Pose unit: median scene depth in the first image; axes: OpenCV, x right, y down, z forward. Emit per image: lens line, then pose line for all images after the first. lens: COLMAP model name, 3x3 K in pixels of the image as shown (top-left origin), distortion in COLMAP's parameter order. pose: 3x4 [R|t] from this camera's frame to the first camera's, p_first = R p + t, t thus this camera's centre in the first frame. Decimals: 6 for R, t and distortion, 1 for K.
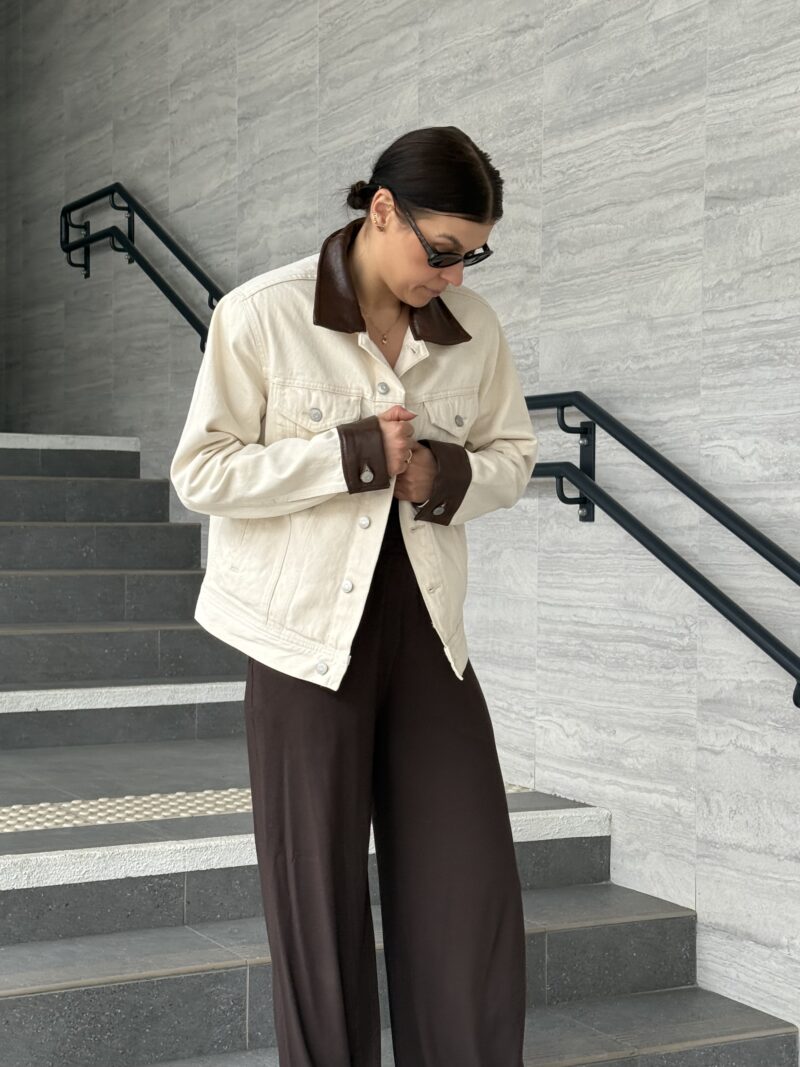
lens RADIAL K [[1768.4, 0, 399.0], [0, 1768.4, 534.4], [0, 0, 1]] dist [0.138474, 0.000000]
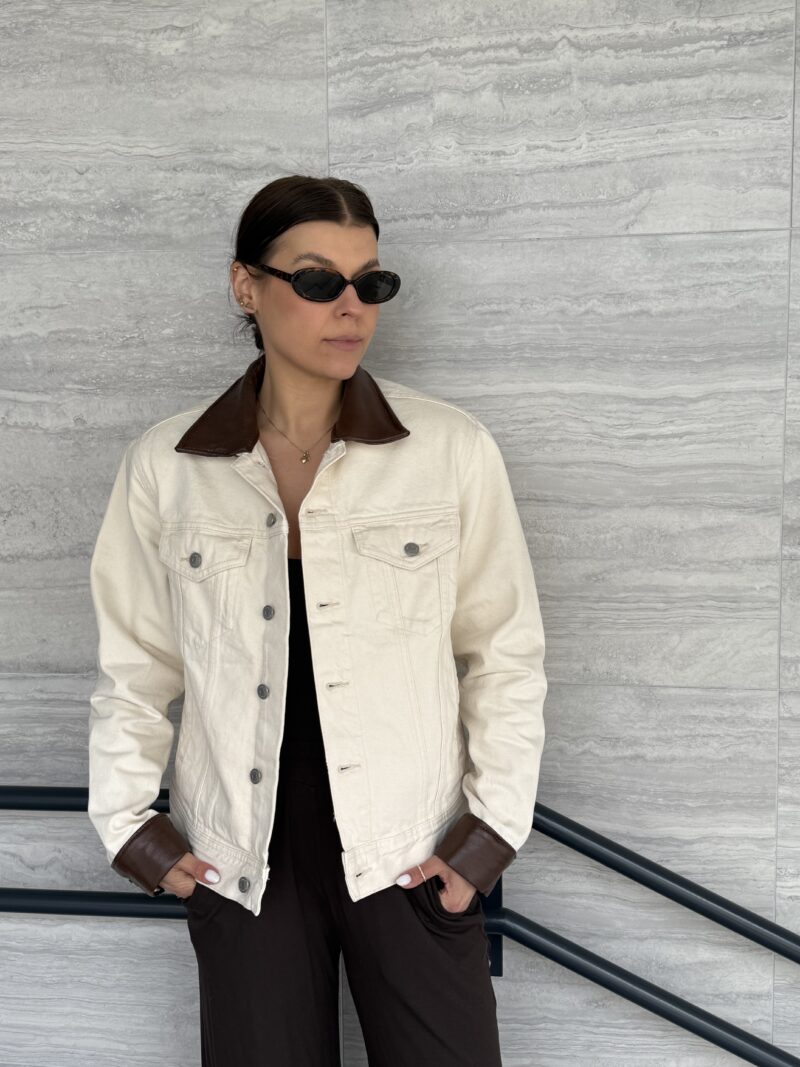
lens RADIAL K [[1165.0, 0, 402.1], [0, 1165.0, 542.4], [0, 0, 1]] dist [0.034018, 0.000000]
pose [[0.578842, -0.104095, 0.808768, -0.254398], [0.031572, 0.993936, 0.105332, -0.221299], [-0.814828, -0.035436, 0.578618, 0.815620]]
